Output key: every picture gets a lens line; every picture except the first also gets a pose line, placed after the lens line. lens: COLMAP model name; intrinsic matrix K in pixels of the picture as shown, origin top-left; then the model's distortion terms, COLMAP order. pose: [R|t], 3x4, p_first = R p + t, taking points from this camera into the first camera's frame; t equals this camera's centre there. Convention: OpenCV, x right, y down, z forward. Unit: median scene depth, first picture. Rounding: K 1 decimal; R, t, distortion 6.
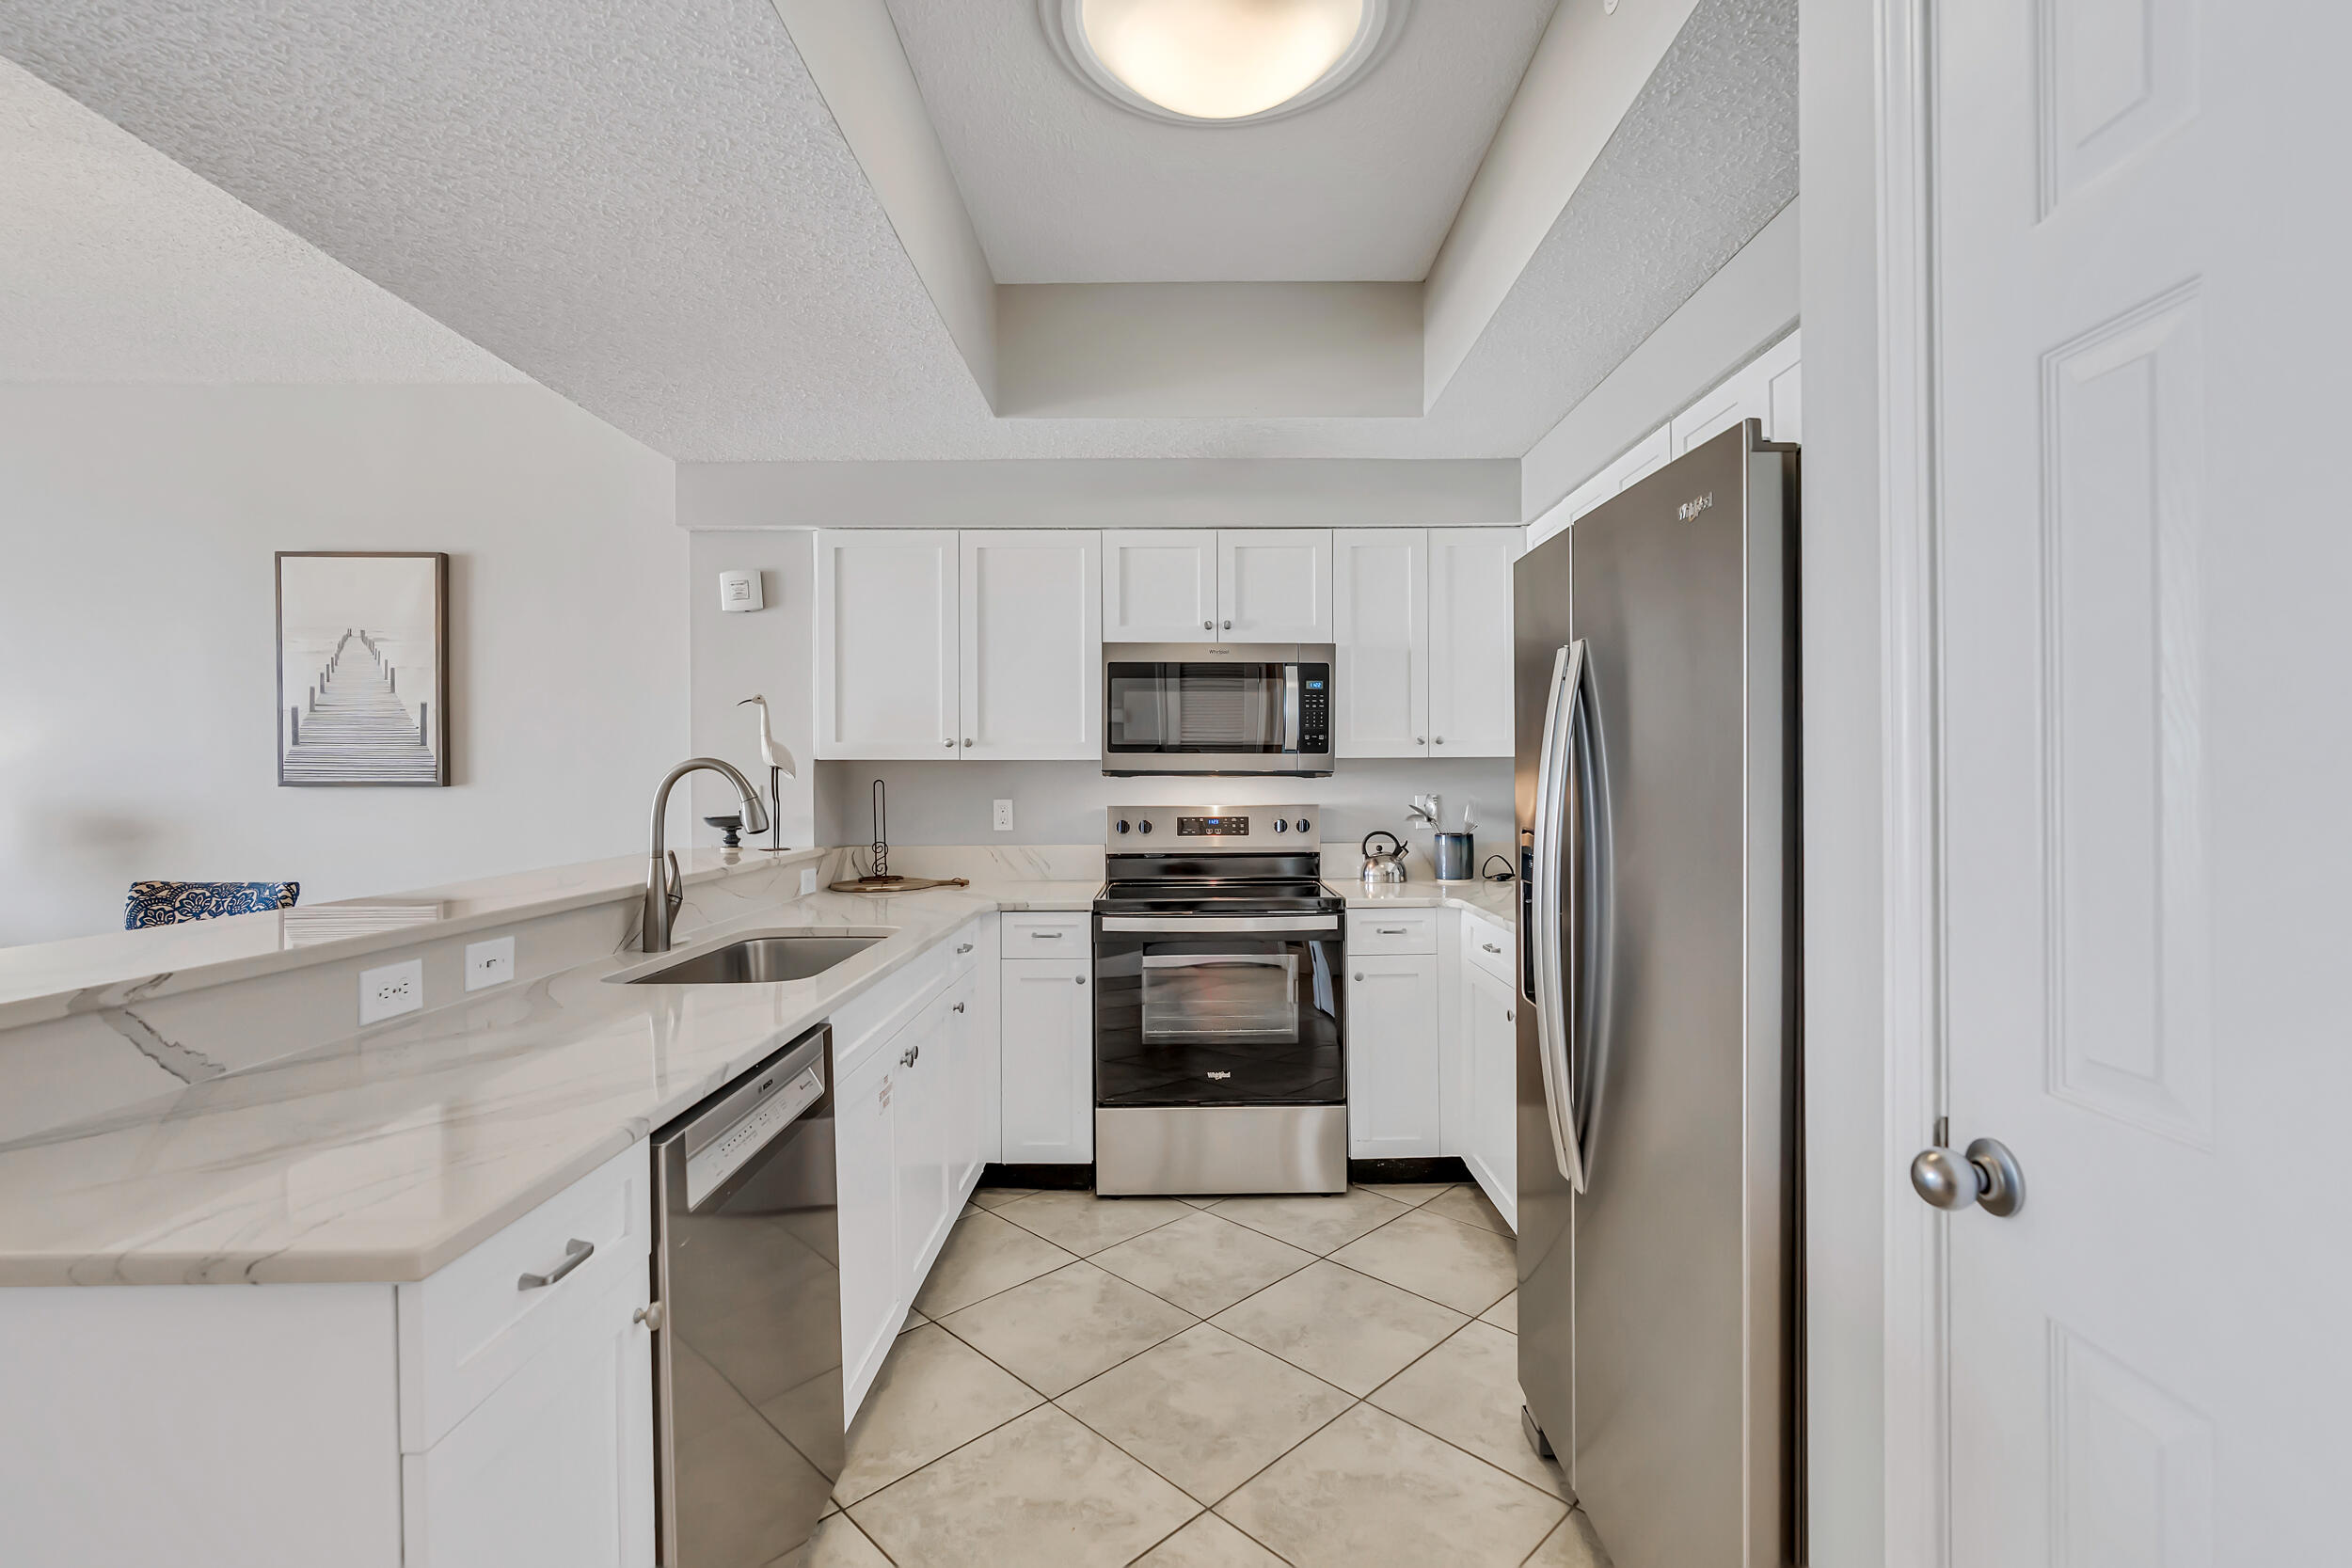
lens RADIAL K [[1051.1, 0, 1190.0], [0, 1051.1, 783.4], [0, 0, 1]] dist [-0.012237, 0.007118]
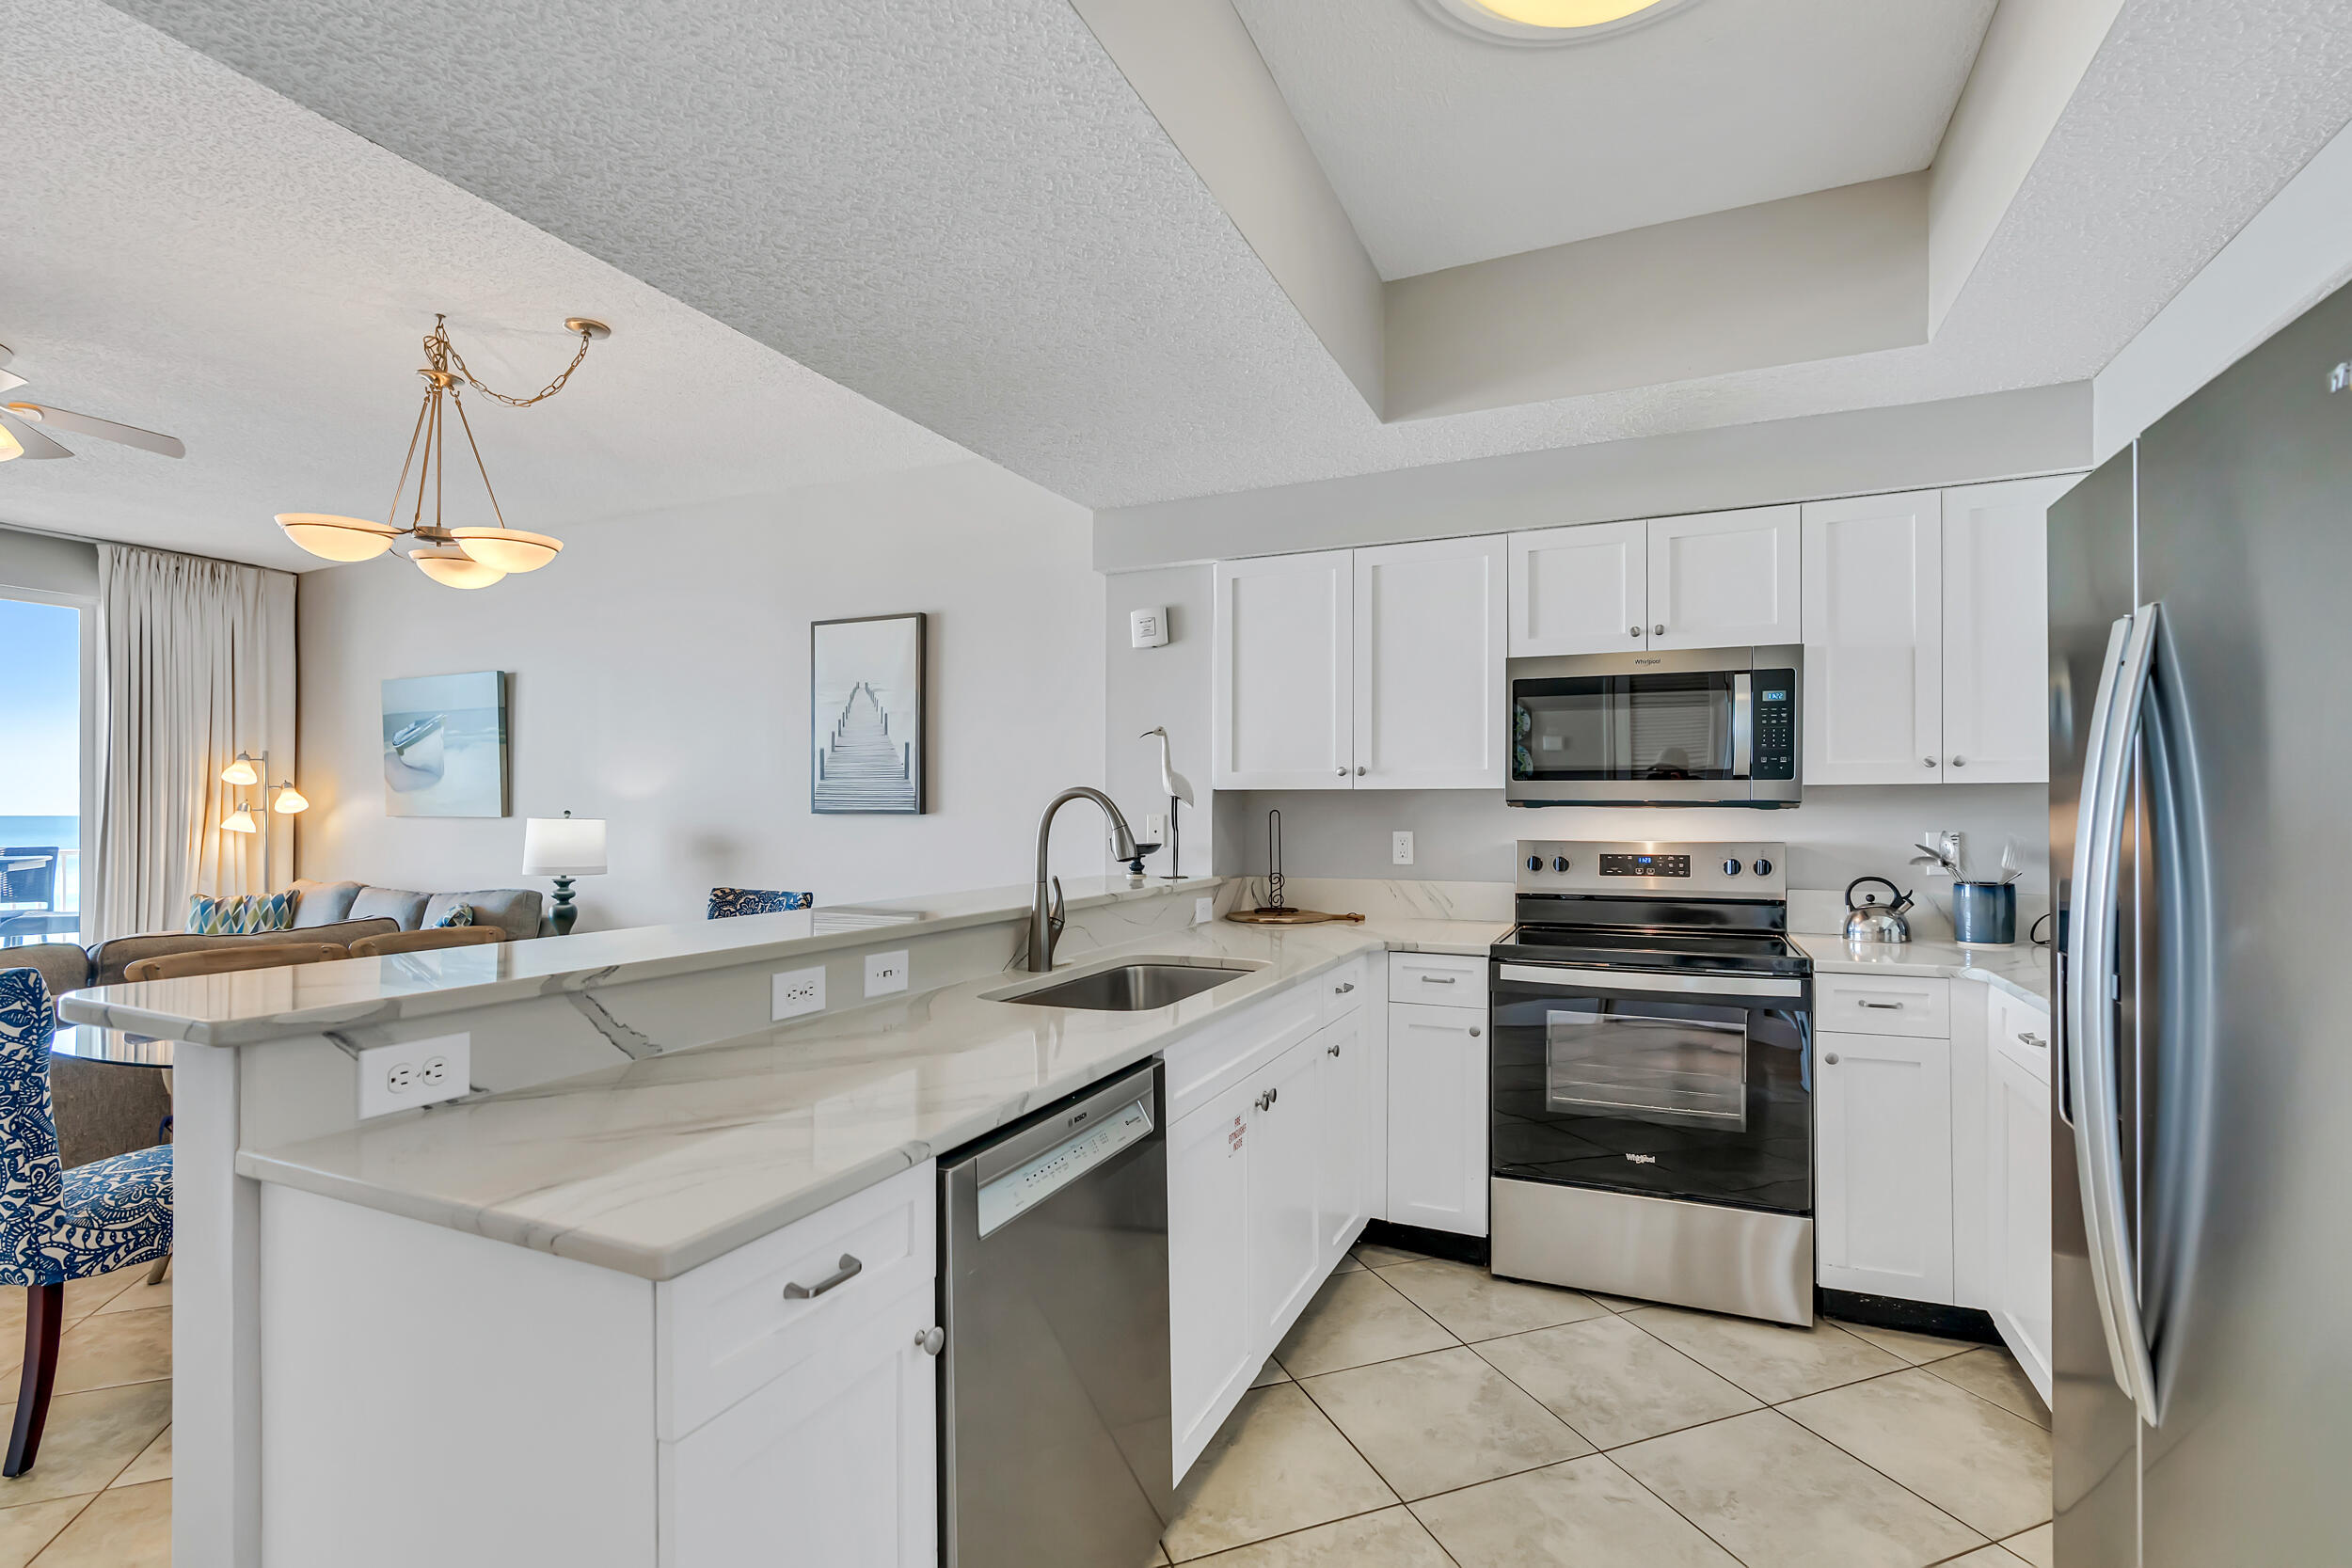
lens RADIAL K [[1061.3, 0, 1184.9], [0, 1061.3, 806.7], [0, 0, 1]] dist [-0.014202, 0.007588]
pose [[0.909963, 0.002706, -0.414682, 0.042714], [-0.006266, 0.999954, -0.007226, 0.001430], [0.414643, 0.009173, 0.909938, 0.060547]]
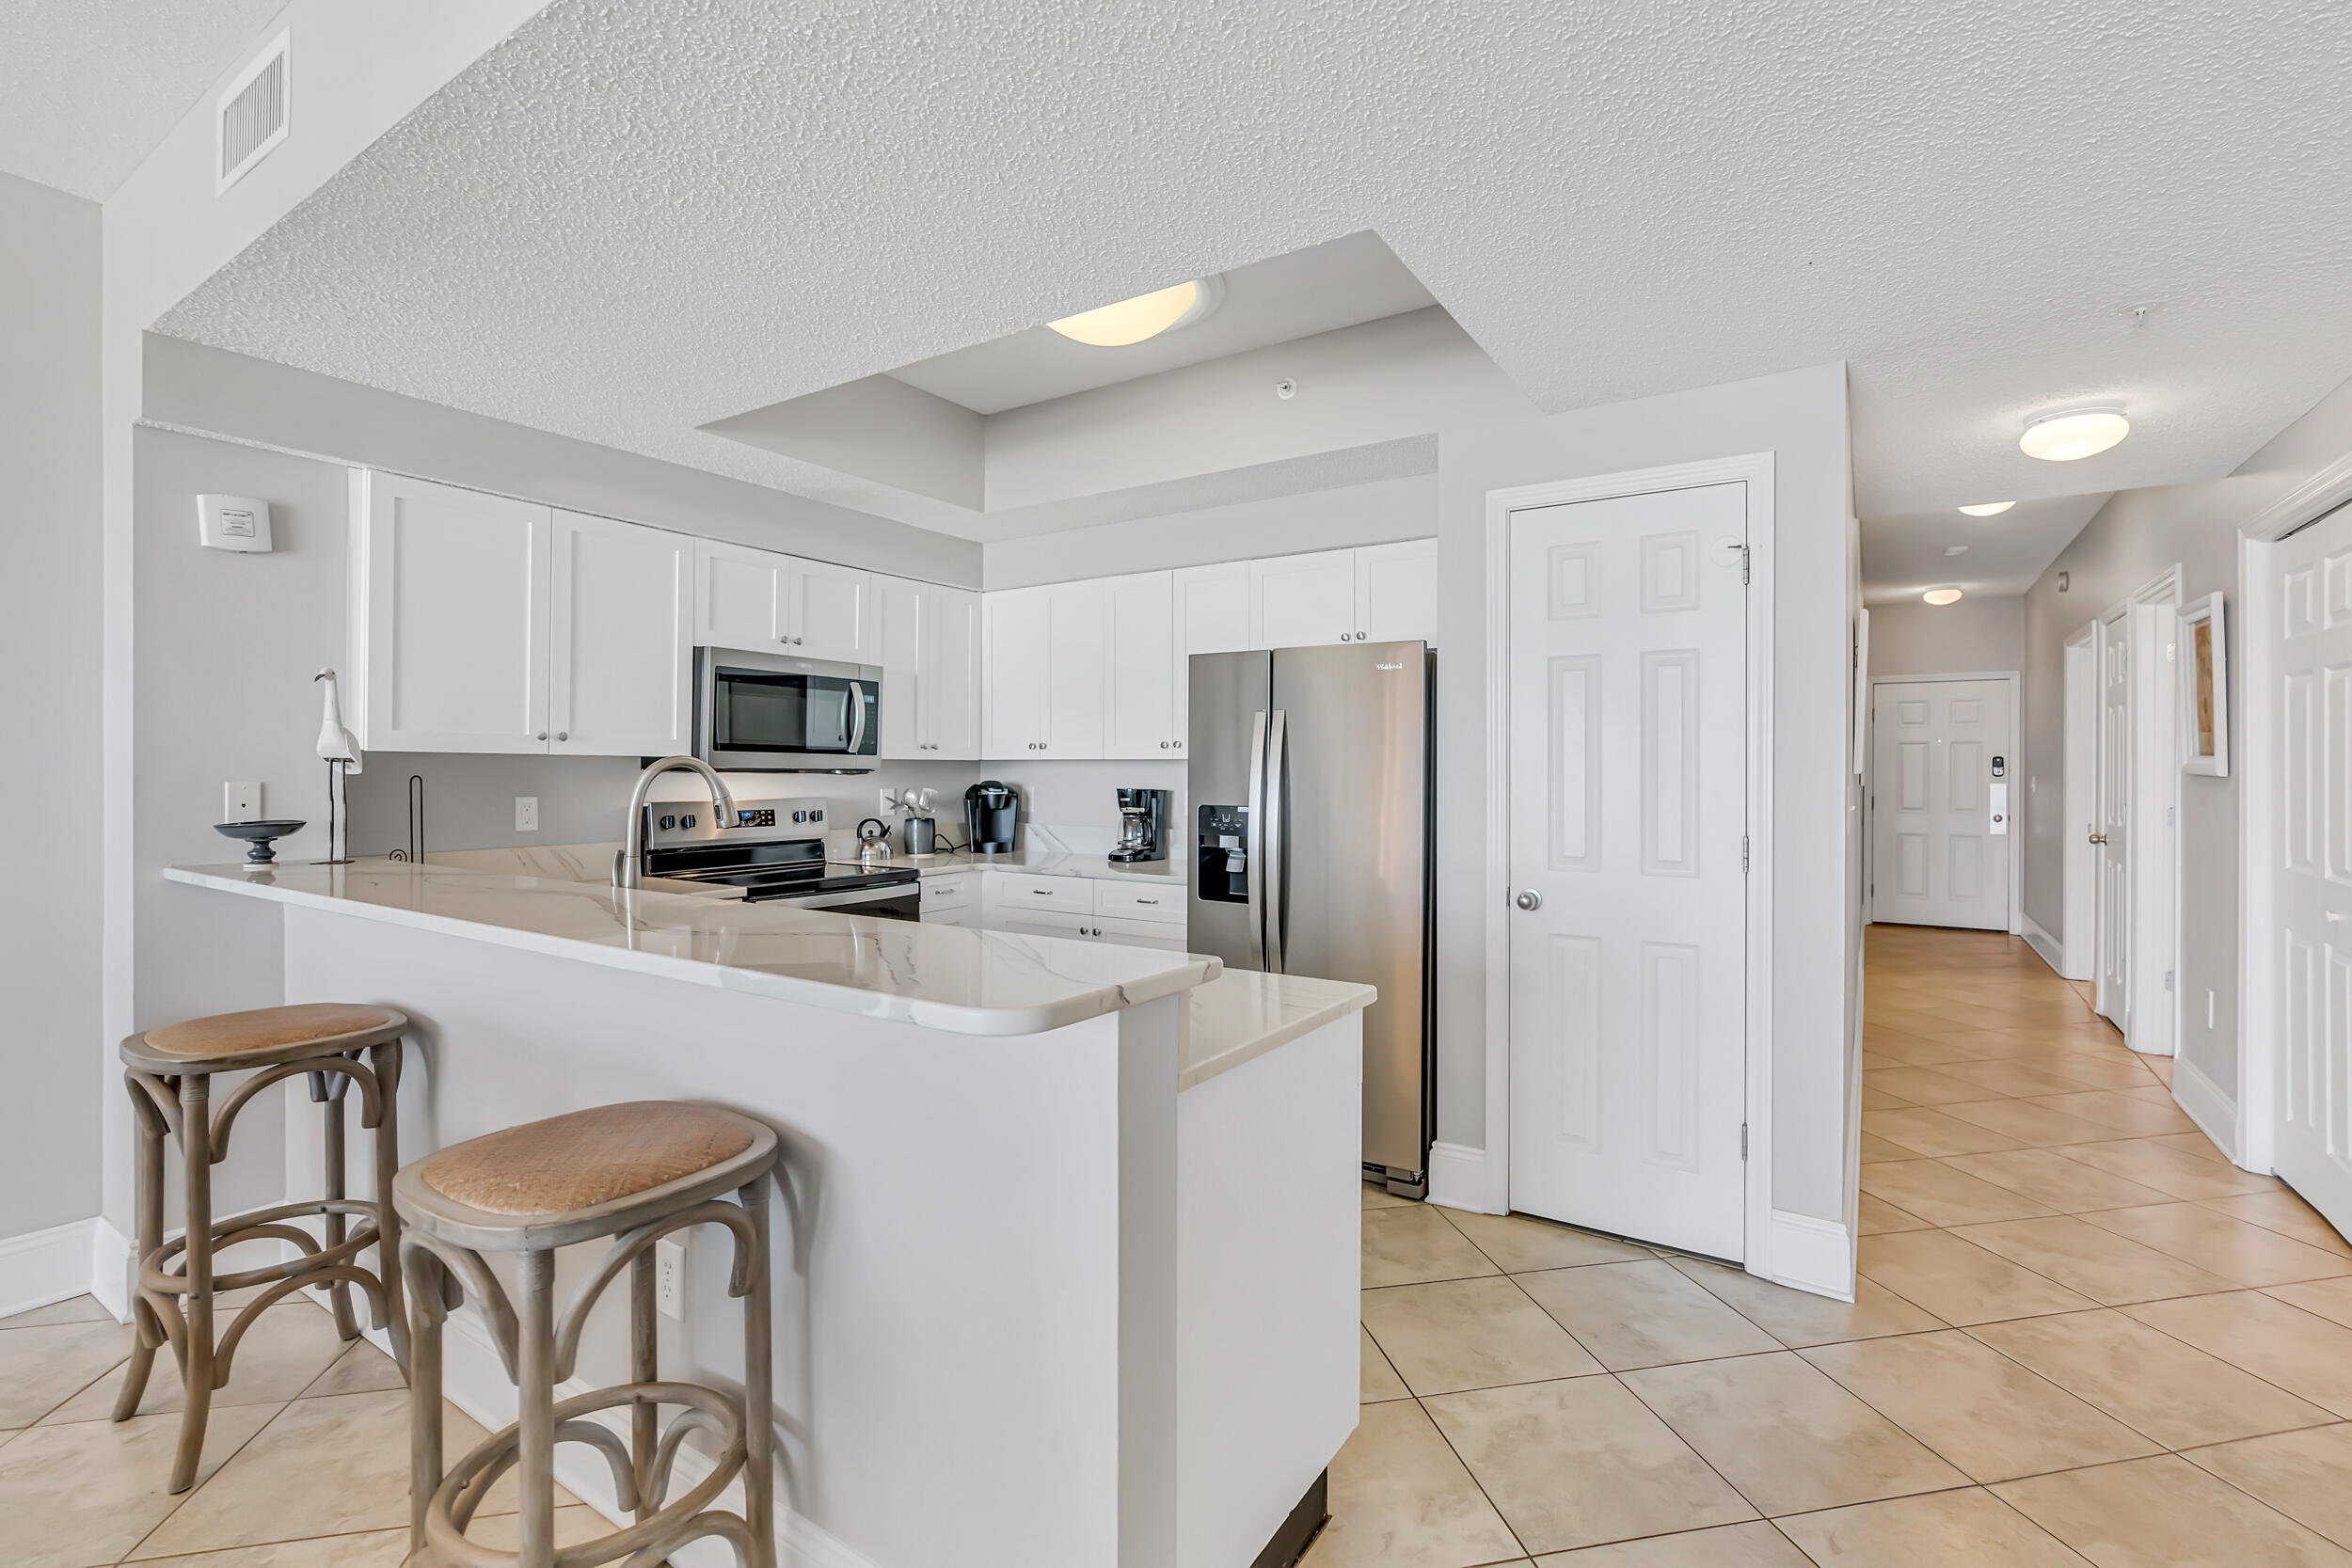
lens RADIAL K [[1047.7, 0, 1190.2], [0, 1047.7, 778.5], [0, 0, 1]] dist [-0.012985, 0.003693]
pose [[0.548574, 0.001253, 0.836101, -0.695542], [-0.002128, 0.999998, -0.000103, -0.002083], [-0.836099, -0.001723, 0.548575, 0.017997]]
